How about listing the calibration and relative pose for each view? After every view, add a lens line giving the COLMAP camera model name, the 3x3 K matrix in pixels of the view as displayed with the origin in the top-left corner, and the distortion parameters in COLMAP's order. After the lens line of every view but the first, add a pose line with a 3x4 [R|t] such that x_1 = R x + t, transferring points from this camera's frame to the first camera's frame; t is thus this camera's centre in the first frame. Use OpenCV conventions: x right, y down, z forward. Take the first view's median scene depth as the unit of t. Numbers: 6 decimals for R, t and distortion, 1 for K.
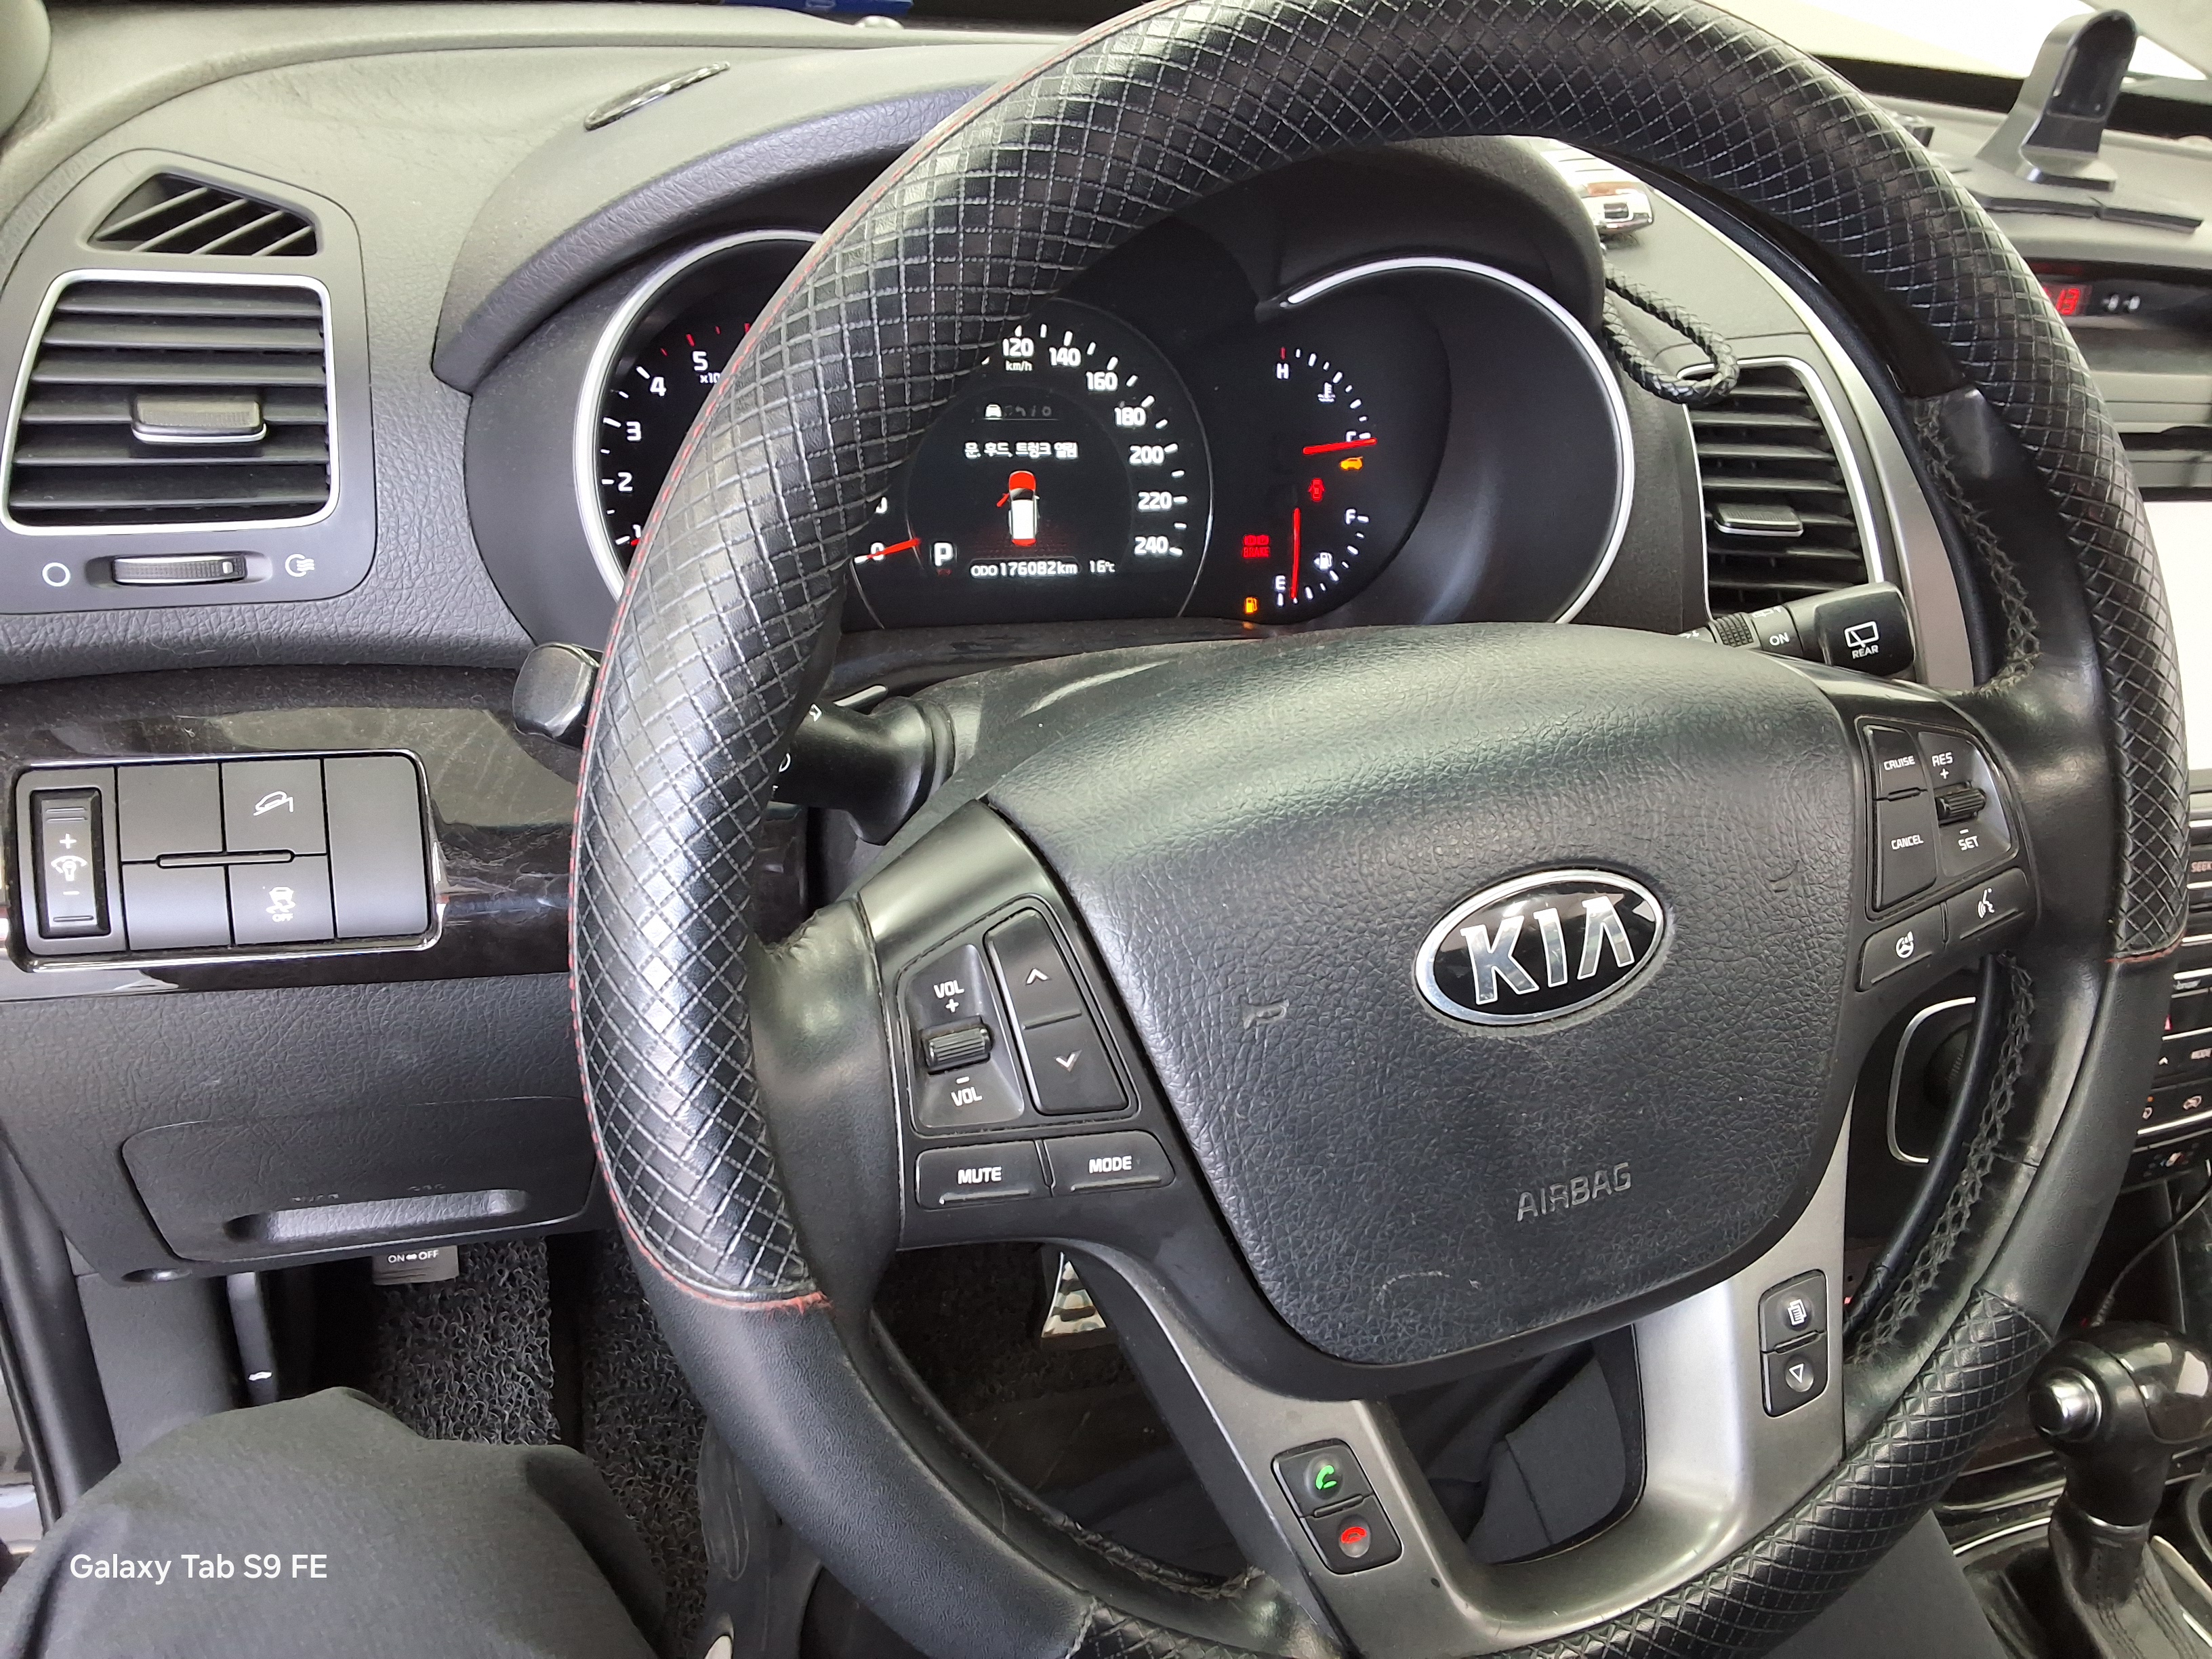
lens RADIAL K [[1774.1, 0, 1111.9], [0, 1774.1, 825.9], [0, 0, 1]] dist [0.100622, -0.005147]
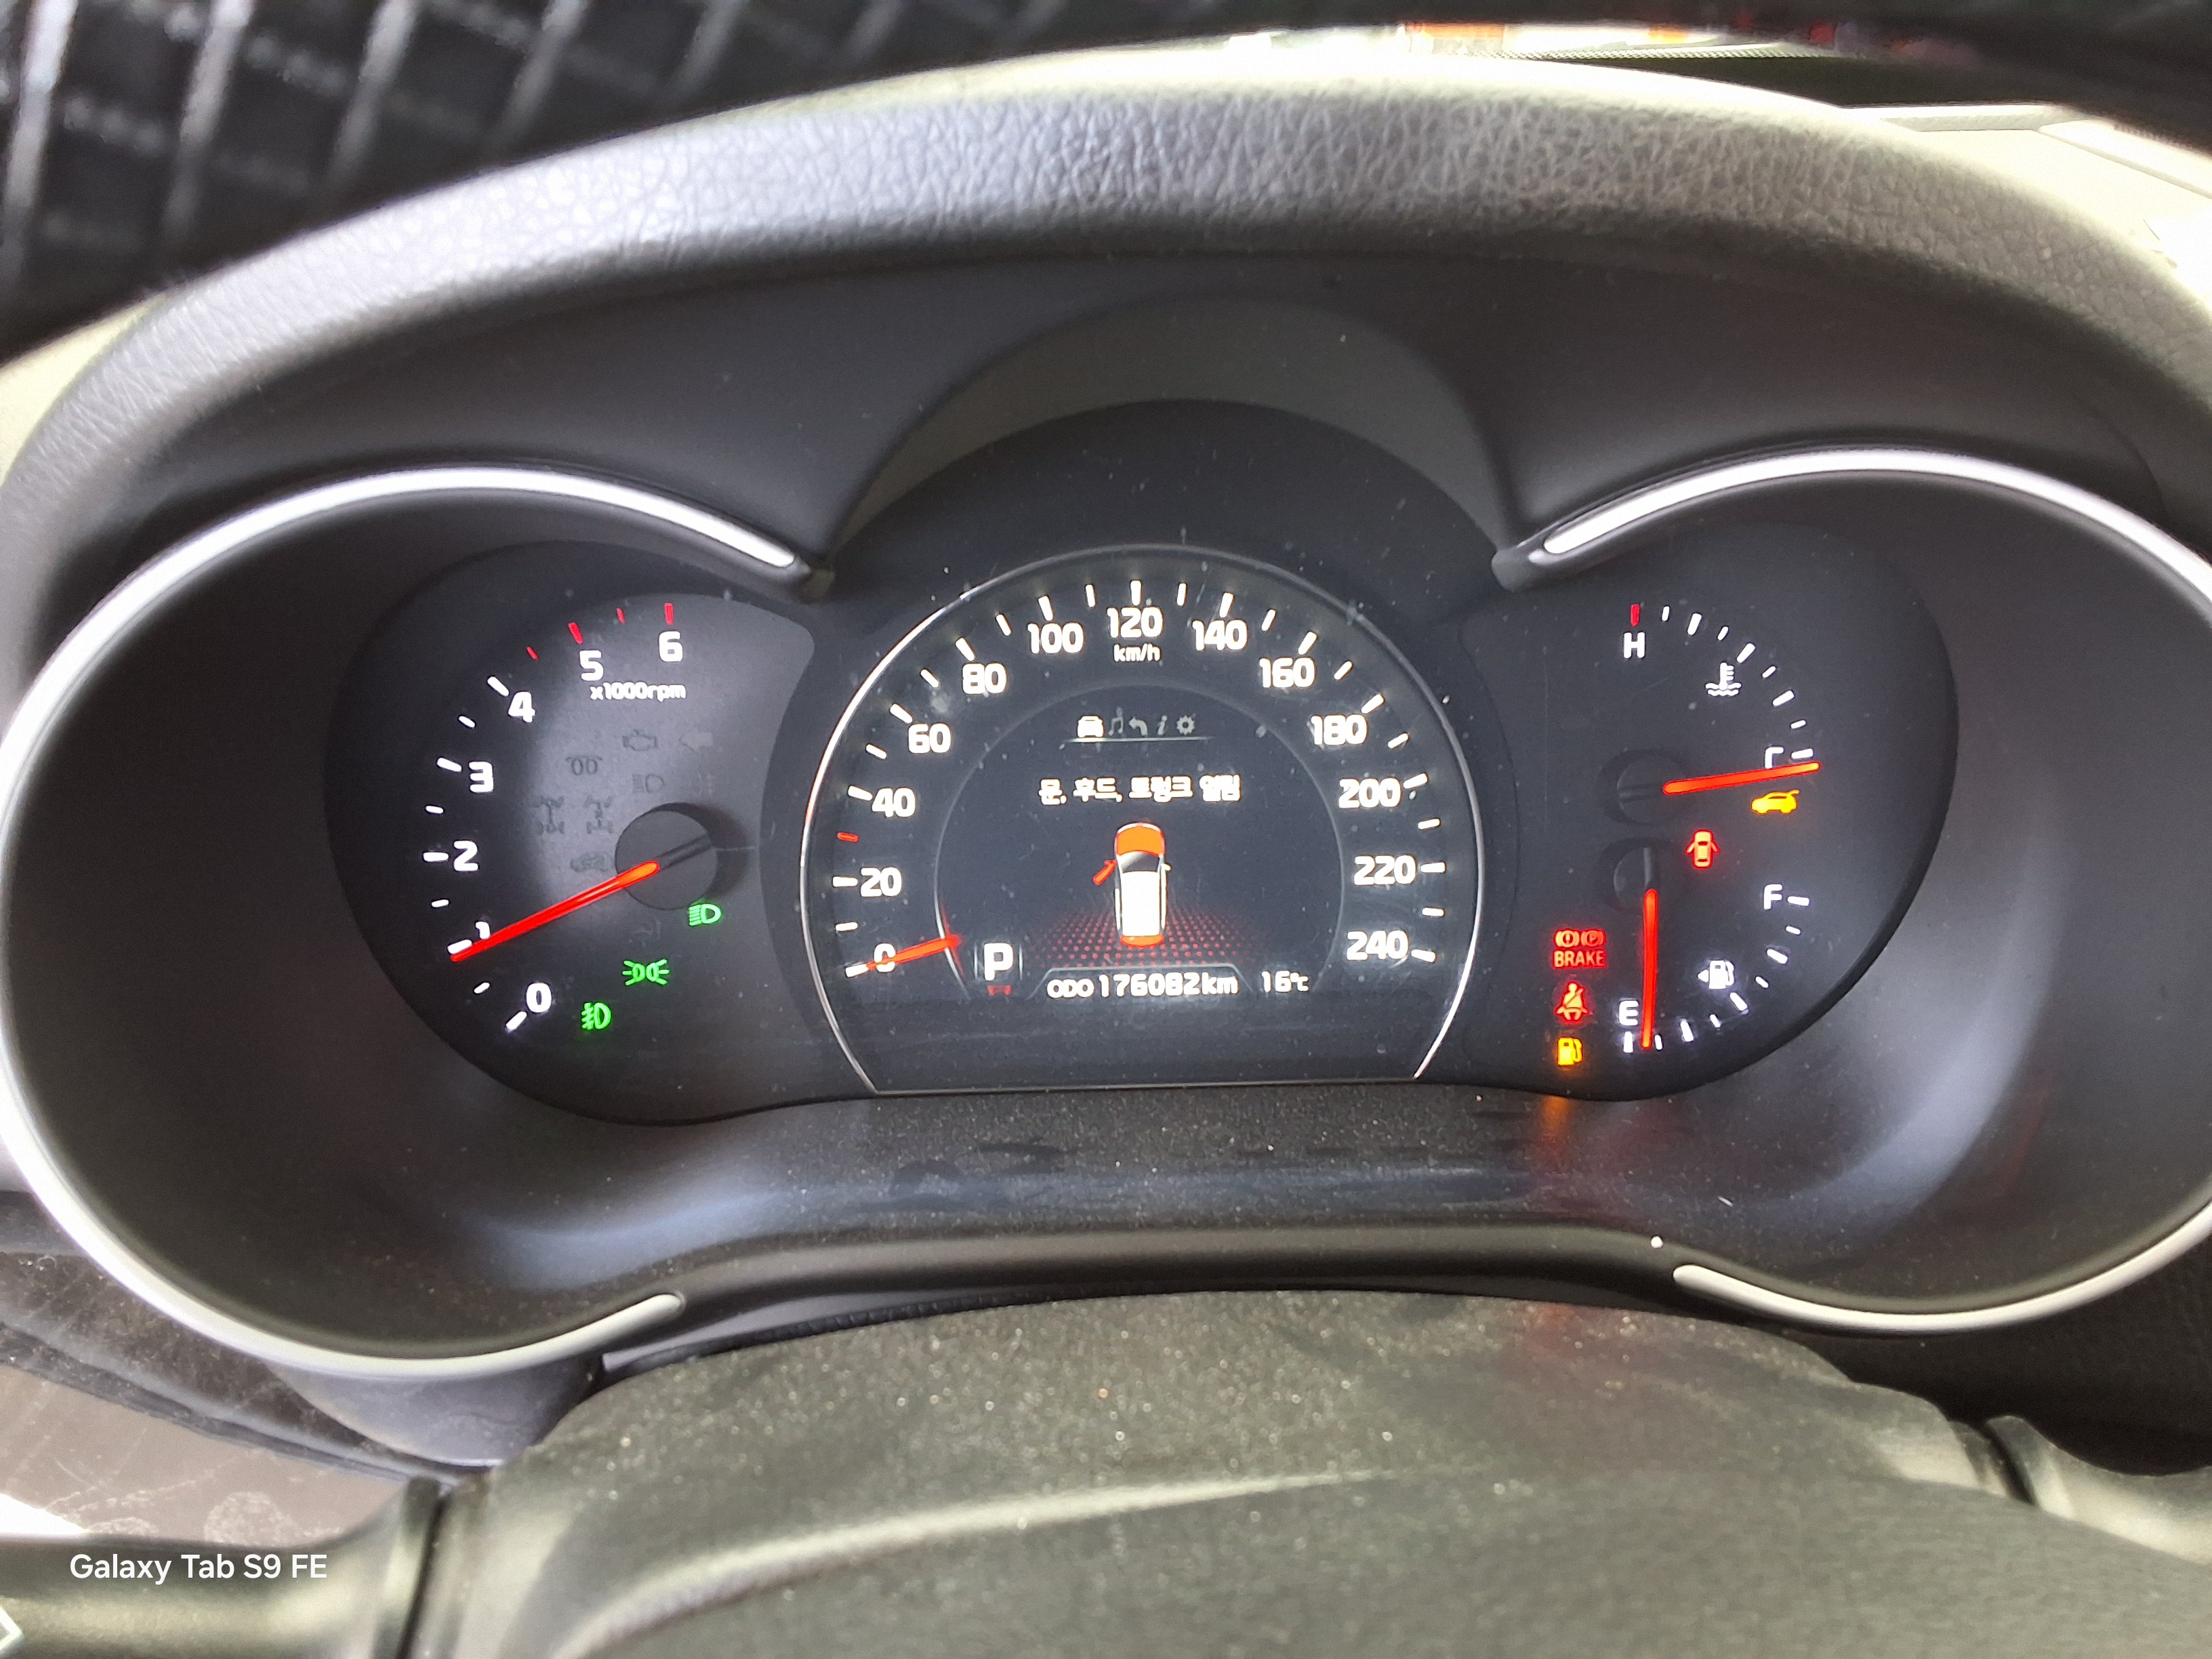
lens RADIAL K [[1774.1, 0, 1098.8], [0, 1774.1, 828.4], [0, 0, 1]] dist [0.100622, -0.005147]
pose [[0.938014, 0.028629, -0.345412, 0.139763], [-0.058752, 0.995294, -0.077056, -0.149936], [0.341581, 0.092573, 0.935282, 0.438864]]
